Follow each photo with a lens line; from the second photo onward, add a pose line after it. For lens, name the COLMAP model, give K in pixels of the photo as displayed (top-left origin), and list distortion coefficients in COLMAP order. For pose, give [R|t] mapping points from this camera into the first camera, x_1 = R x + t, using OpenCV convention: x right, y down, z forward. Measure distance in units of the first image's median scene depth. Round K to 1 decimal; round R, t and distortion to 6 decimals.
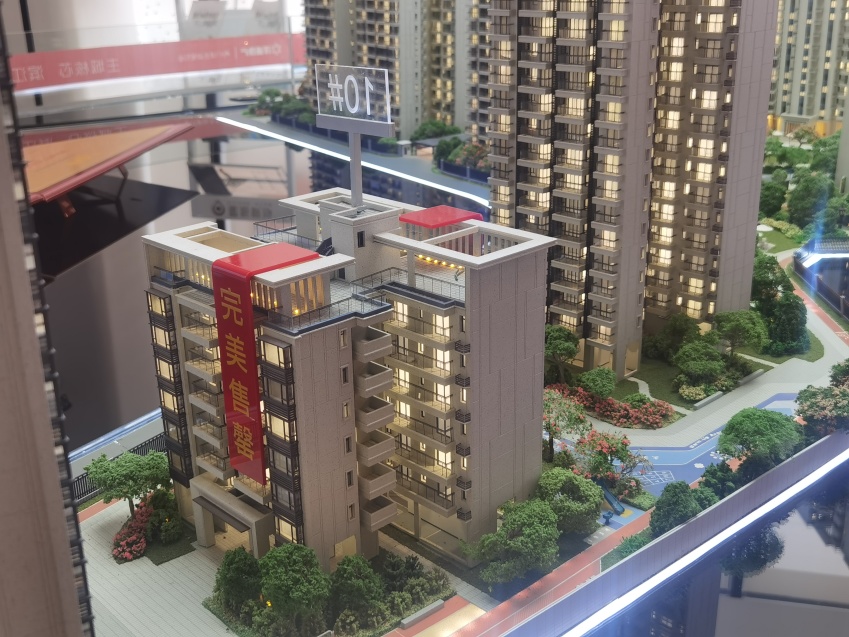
lens RADIAL K [[985.7, 0, 421.1], [0, 985.7, 322.3], [0, 0, 1]] dist [-0.051820, 0.000000]
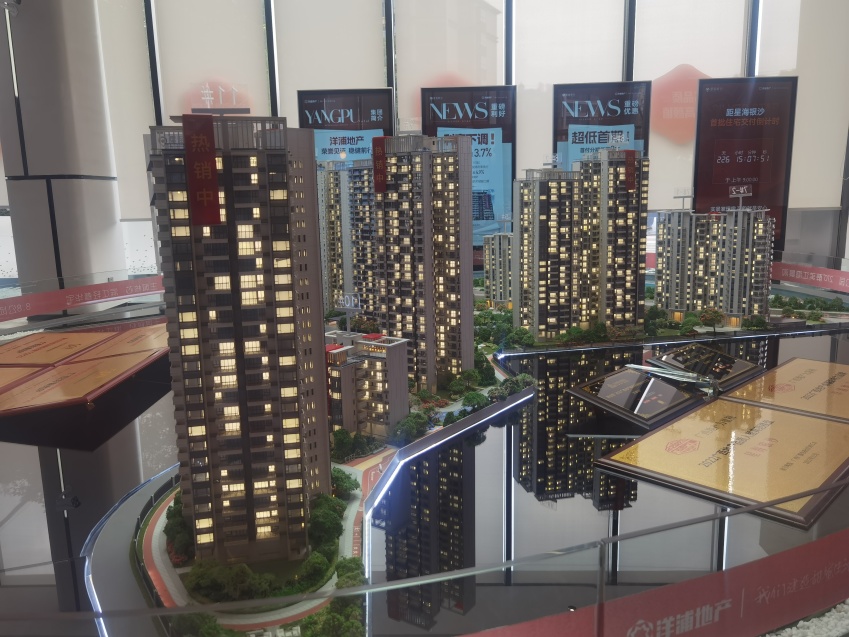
lens RADIAL K [[666.9, 0, 427.0], [0, 666.9, 318.0], [0, 0, 1]] dist [-0.005721, 0.015840]
pose [[0.977157, -0.037961, 0.209103, -0.201676], [0.076319, 0.980965, -0.178558, 0.183888], [-0.198344, 0.190438, 0.961454, -0.893938]]
